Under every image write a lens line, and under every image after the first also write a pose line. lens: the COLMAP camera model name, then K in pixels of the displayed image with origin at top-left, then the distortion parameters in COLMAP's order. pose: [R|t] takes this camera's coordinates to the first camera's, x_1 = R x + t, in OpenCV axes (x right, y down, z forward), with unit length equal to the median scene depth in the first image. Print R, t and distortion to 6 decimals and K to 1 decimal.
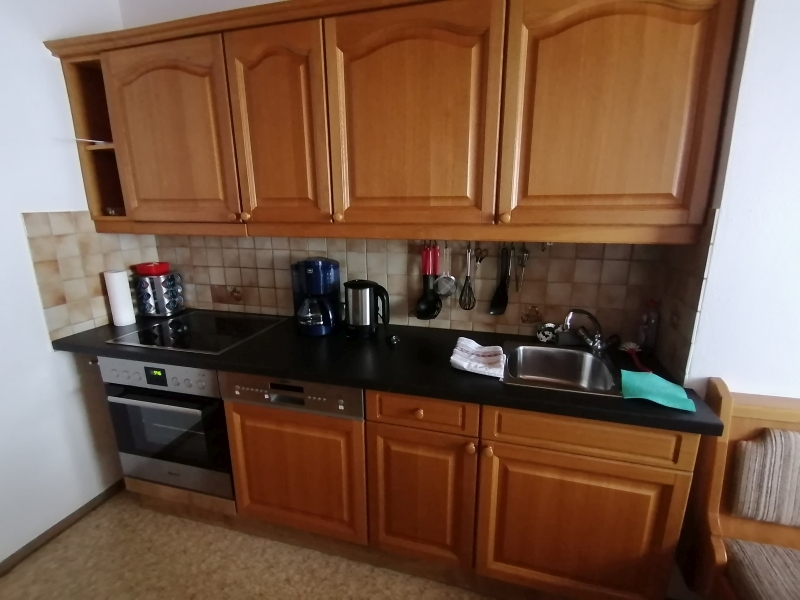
lens RADIAL K [[400.8, 0, 402.0], [0, 400.8, 305.3], [0, 0, 1]] dist [0.040502, -0.030458]
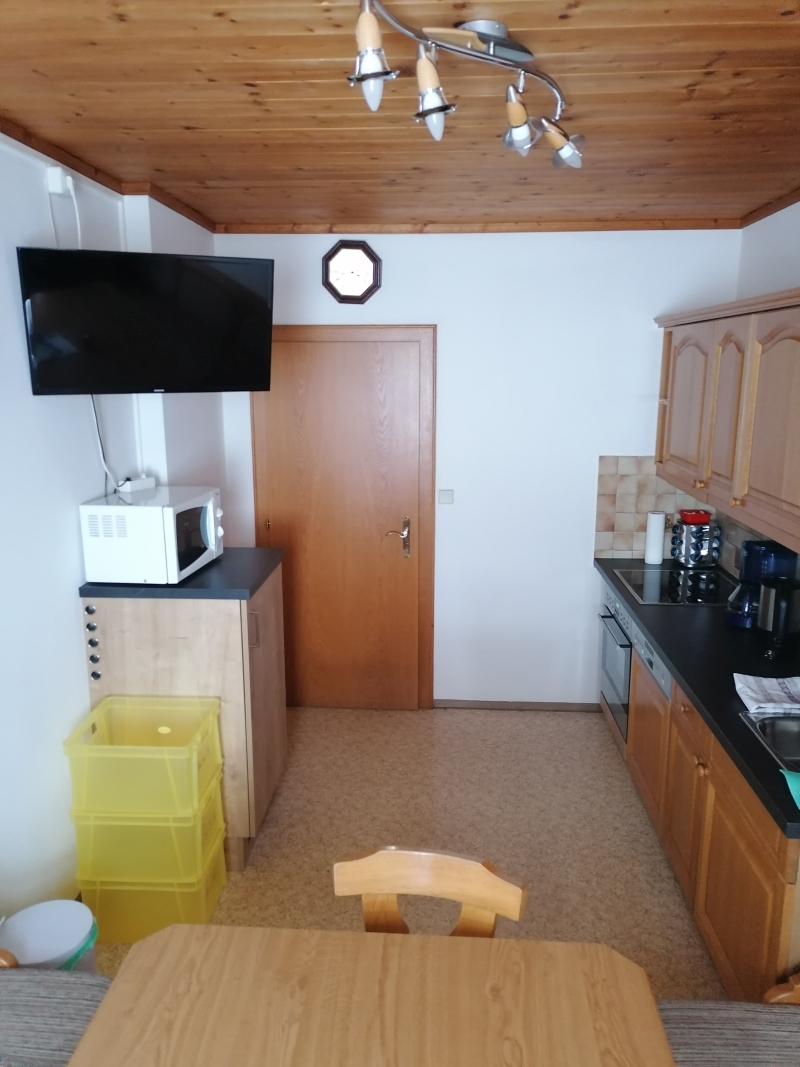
lens RADIAL K [[797.0, 0, 402.6], [0, 797.0, 533.5], [0, 0, 1]] dist [0.035622, -0.007326]
pose [[0.226636, 0.213679, -0.950251, 1.259445], [-0.247376, 0.956273, 0.156034, -0.212234], [0.942041, 0.199707, 0.269585, -0.203684]]
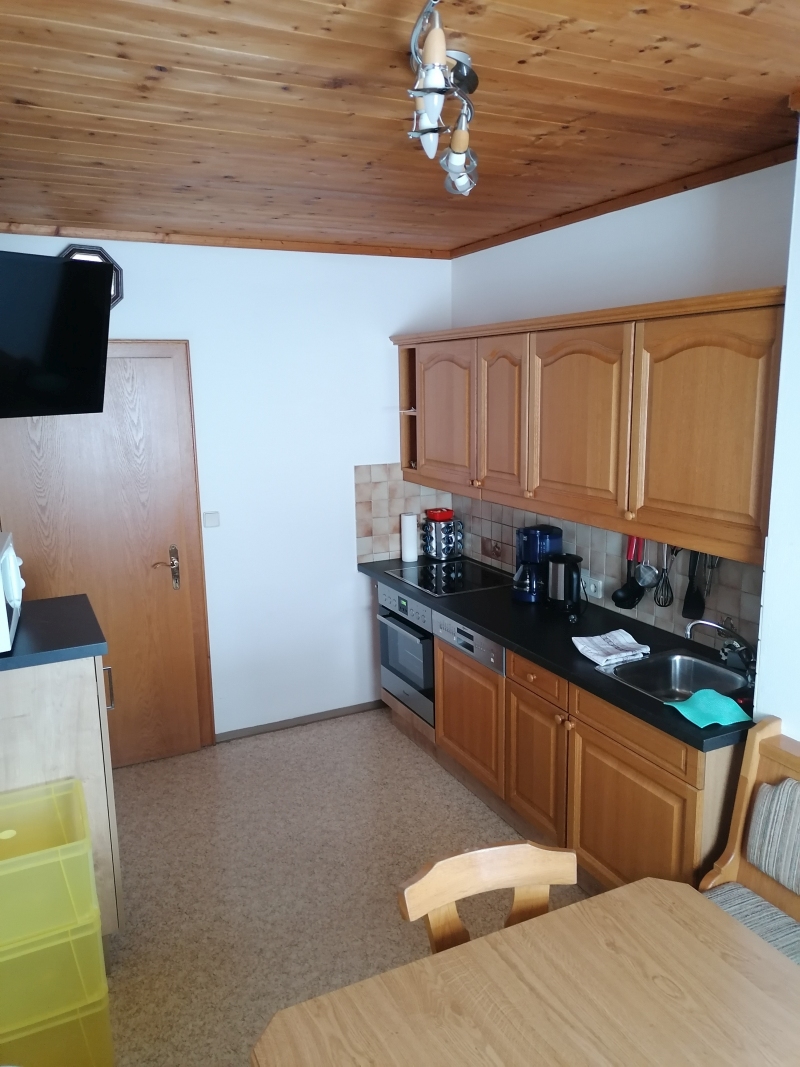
lens RADIAL K [[797.0, 0, 402.6], [0, 797.0, 533.5], [0, 0, 1]] dist [0.035622, -0.007326]
pose [[0.677269, 0.137779, -0.722719, 1.023386], [-0.173274, 0.984548, 0.025316, -0.092088], [0.715040, 0.108083, 0.690678, -0.636495]]
